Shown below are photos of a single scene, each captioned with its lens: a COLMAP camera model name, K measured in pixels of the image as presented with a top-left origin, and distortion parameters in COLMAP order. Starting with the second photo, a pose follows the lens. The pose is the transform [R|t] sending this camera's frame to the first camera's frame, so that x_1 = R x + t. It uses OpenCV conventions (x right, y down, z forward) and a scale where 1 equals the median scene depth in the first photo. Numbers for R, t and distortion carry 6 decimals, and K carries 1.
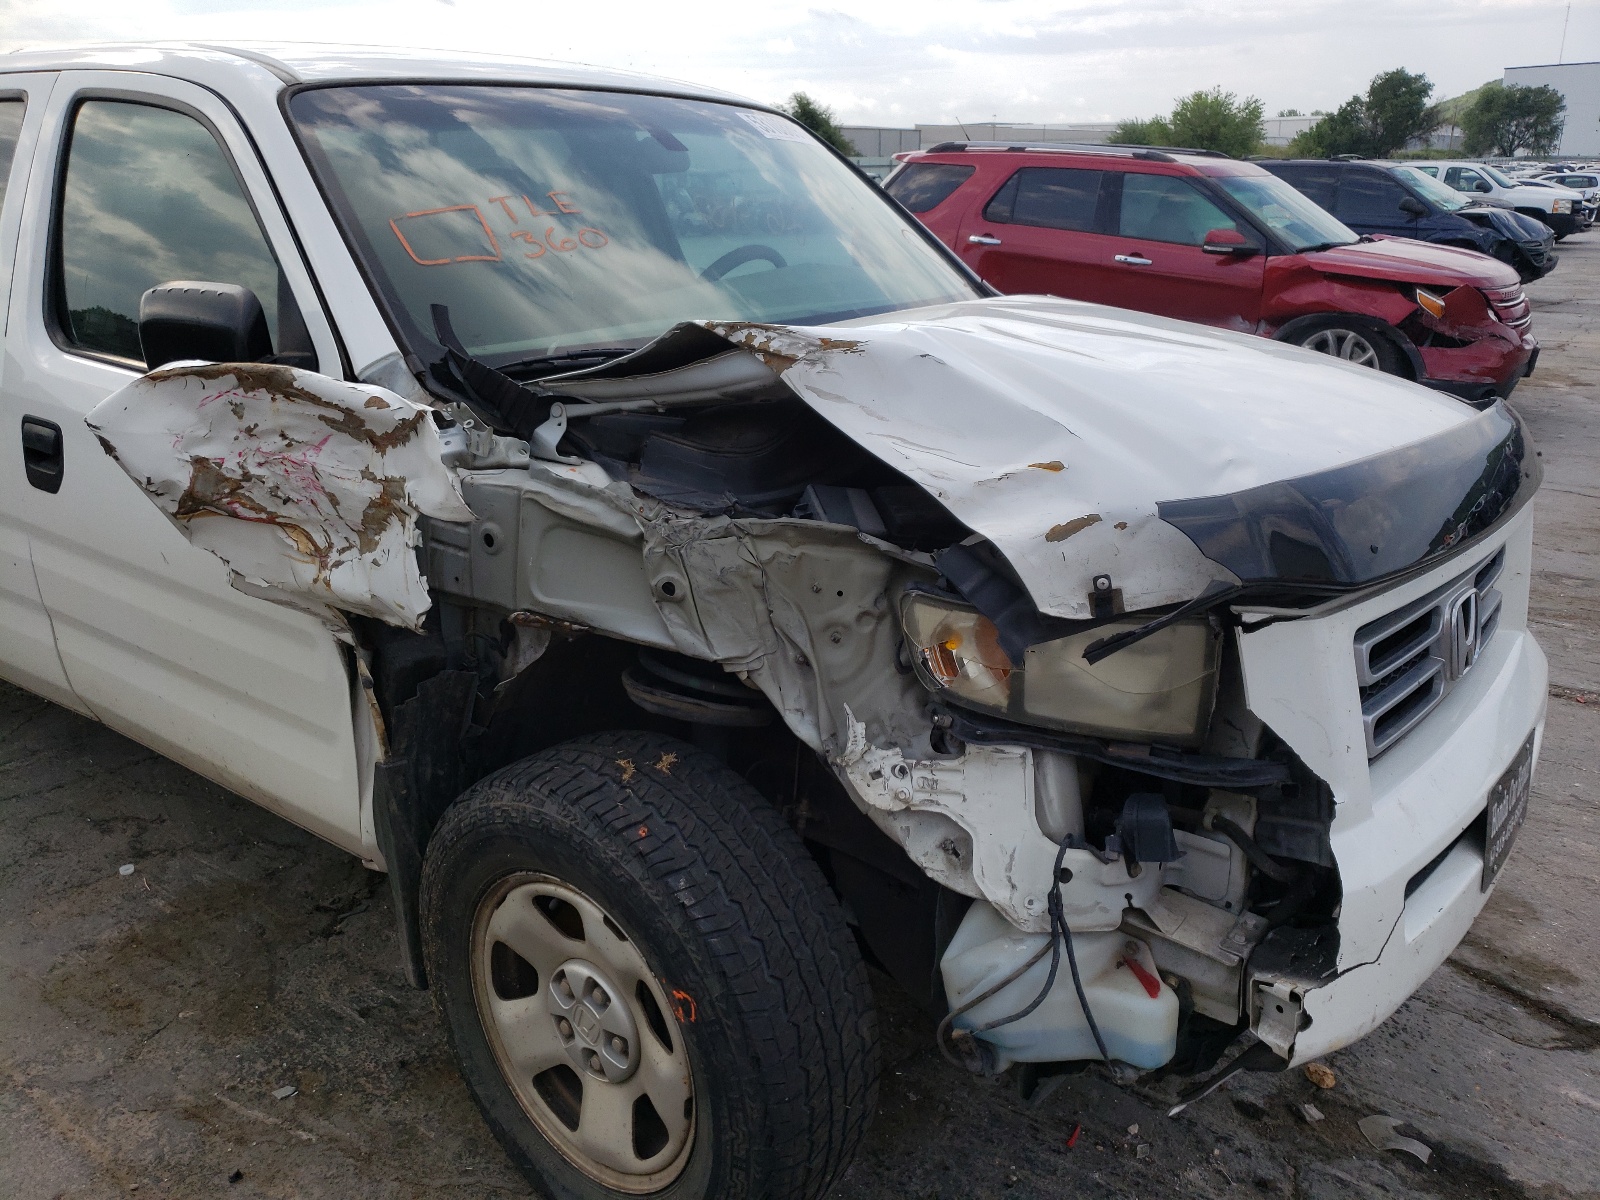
lens RADIAL K [[1207.3, 0, 800.0], [0, 1207.3, 600.0], [0, 0, 1]] dist [-0.040778, 0.086546]
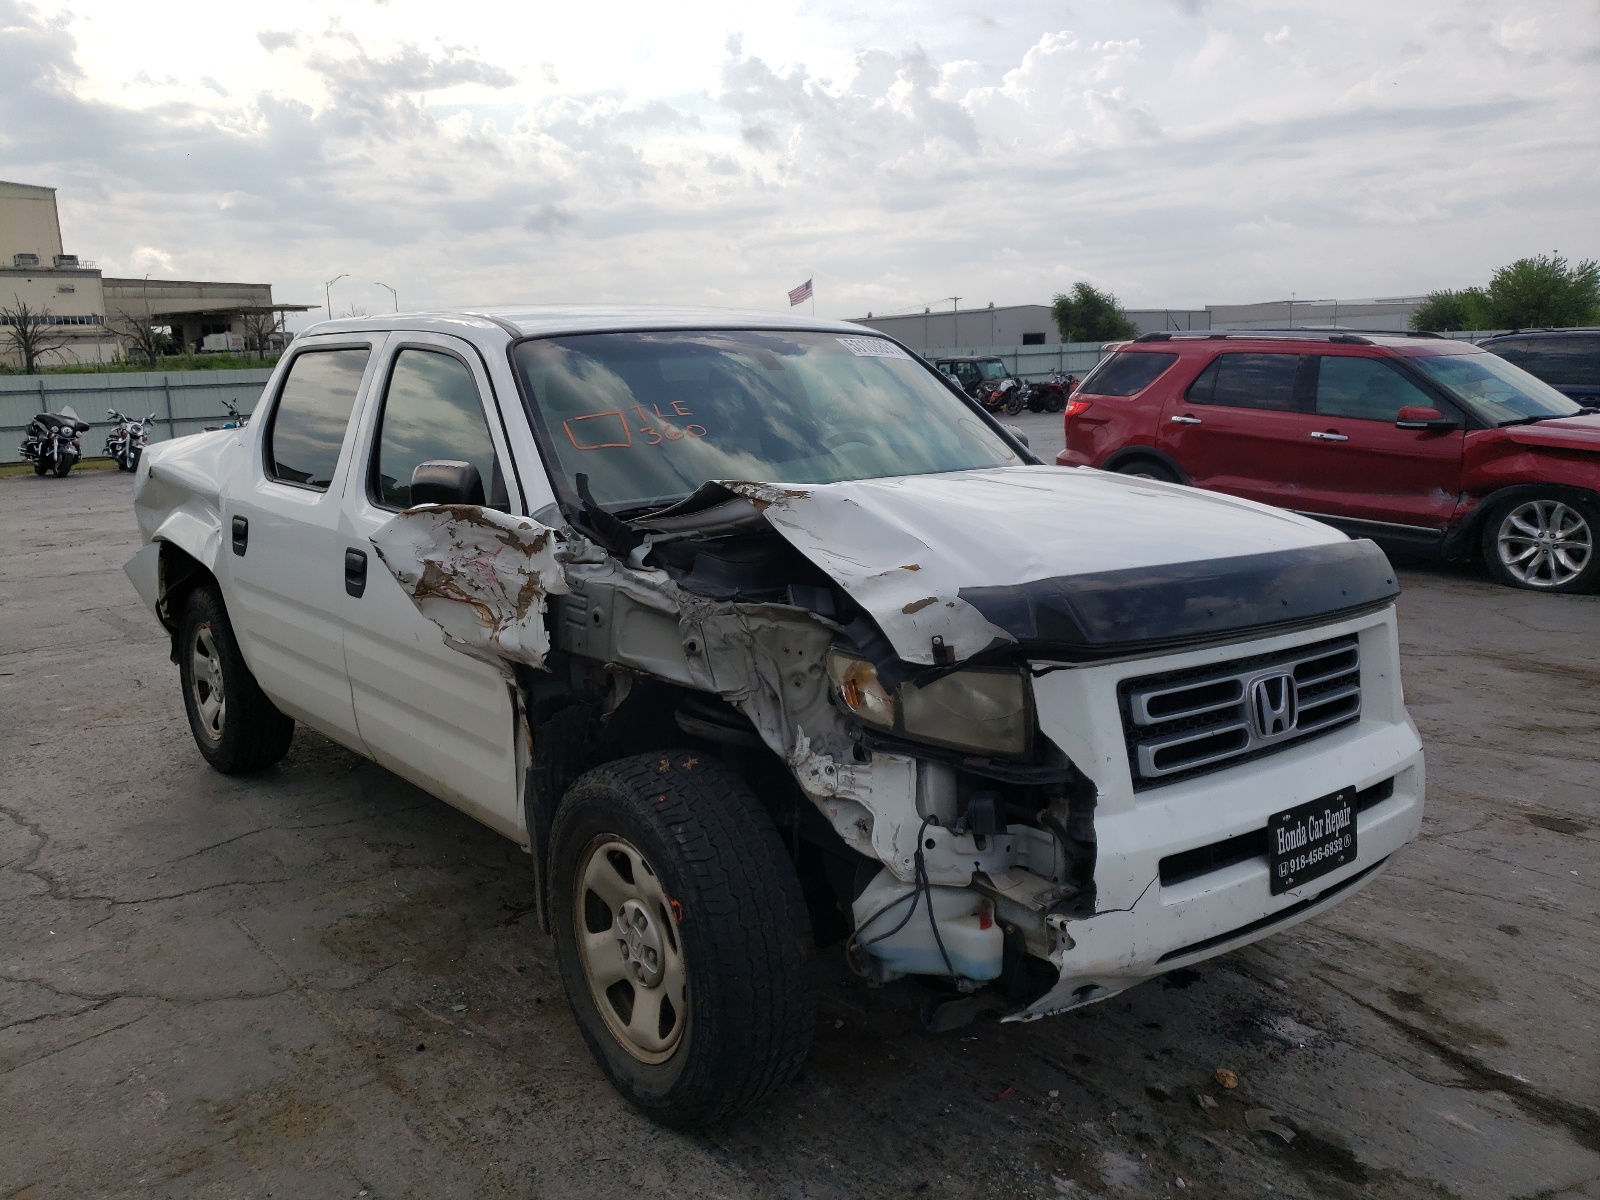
lens RADIAL K [[1207.3, 0, 800.0], [0, 1207.3, 600.0], [0, 0, 1]] dist [-0.040778, 0.086546]
pose [[0.973813, 0.017853, -0.226650, 0.363828], [-0.050195, 0.989194, -0.137749, 0.133188], [0.221742, 0.145518, 0.964186, -0.467559]]
